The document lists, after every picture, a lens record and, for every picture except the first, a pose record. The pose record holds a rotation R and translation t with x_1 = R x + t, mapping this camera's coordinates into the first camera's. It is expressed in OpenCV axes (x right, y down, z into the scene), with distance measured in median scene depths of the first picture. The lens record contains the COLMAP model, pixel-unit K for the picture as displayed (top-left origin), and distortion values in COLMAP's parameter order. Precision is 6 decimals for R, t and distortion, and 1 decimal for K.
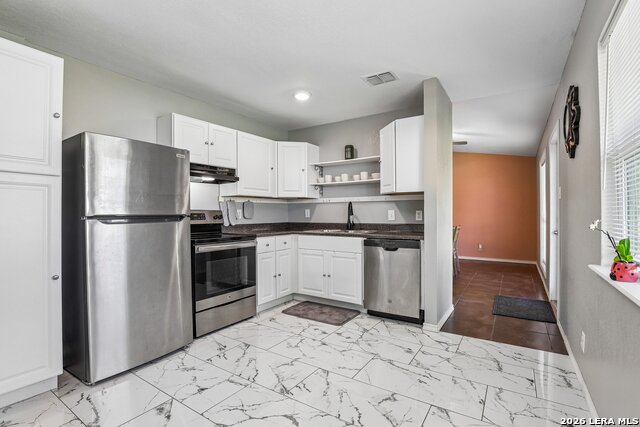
lens RADIAL K [[303.4, 0, 324.8], [0, 303.4, 213.5], [0, 0, 1]] dist [-0.013009, 0.000165]
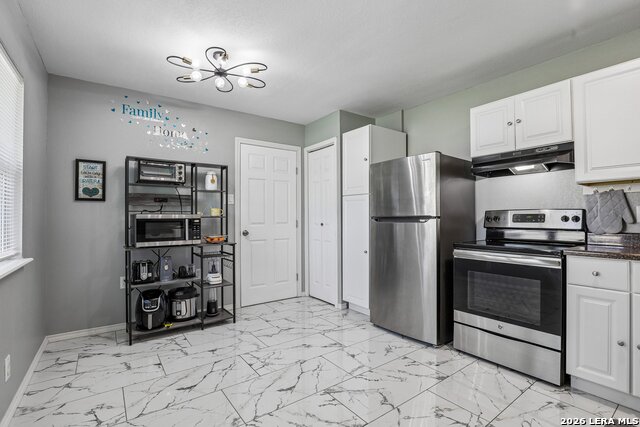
lens RADIAL K [[303.4, 0, 324.8], [0, 303.4, 213.5], [0, 0, 1]] dist [-0.013009, 0.000165]
pose [[-0.345729, -0.007941, -0.938301, 0.480774], [0.006870, 0.999916, -0.010994, 0.003330], [0.938309, -0.010247, -0.345645, 0.781630]]
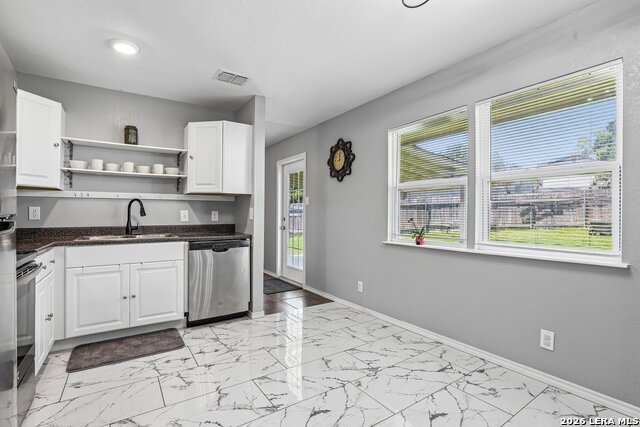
lens RADIAL K [[303.4, 0, 324.8], [0, 303.4, 213.5], [0, 0, 1]] dist [-0.013009, 0.000165]
pose [[0.389647, 0.006895, 0.920938, -0.532208], [-0.003207, 0.999976, -0.006130, 0.002880], [-0.920959, -0.000565, 0.389660, 0.291242]]
